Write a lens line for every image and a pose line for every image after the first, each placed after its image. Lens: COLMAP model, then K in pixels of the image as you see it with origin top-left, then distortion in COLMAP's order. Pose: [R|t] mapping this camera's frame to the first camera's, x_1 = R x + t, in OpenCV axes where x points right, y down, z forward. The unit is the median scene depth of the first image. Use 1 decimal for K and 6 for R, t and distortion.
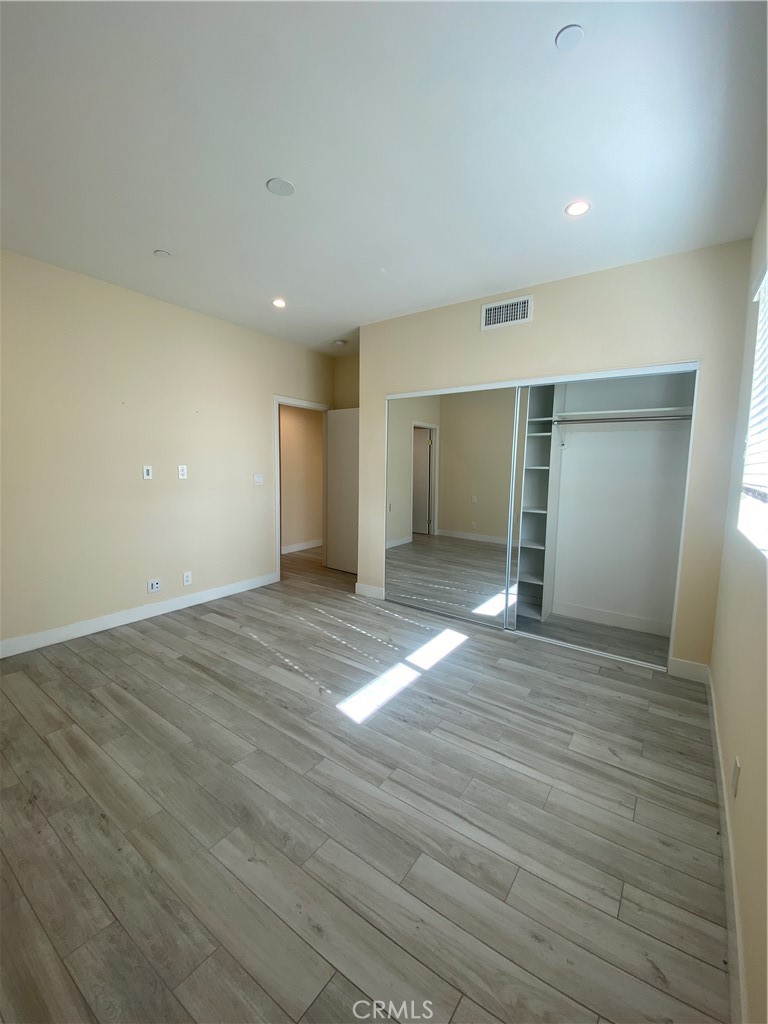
lens RADIAL K [[412.2, 0, 386.1], [0, 412.2, 510.4], [0, 0, 1]] dist [0.042688, -0.033662]
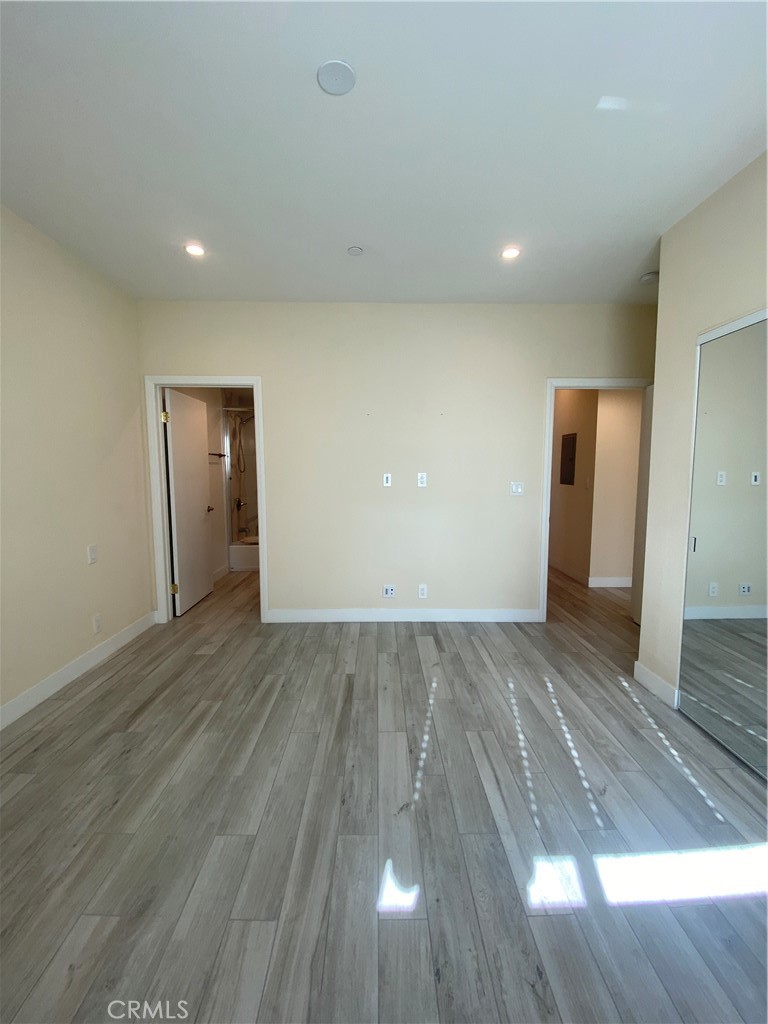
lens RADIAL K [[415.7, 0, 386.3], [0, 415.7, 508.6], [0, 0, 1]] dist [0.043133, -0.028216]
pose [[0.584084, 0.065143, -0.809075, 0.249129], [-0.078278, 0.996649, 0.023736, -0.044678], [0.807910, 0.049469, 0.587226, 0.399280]]
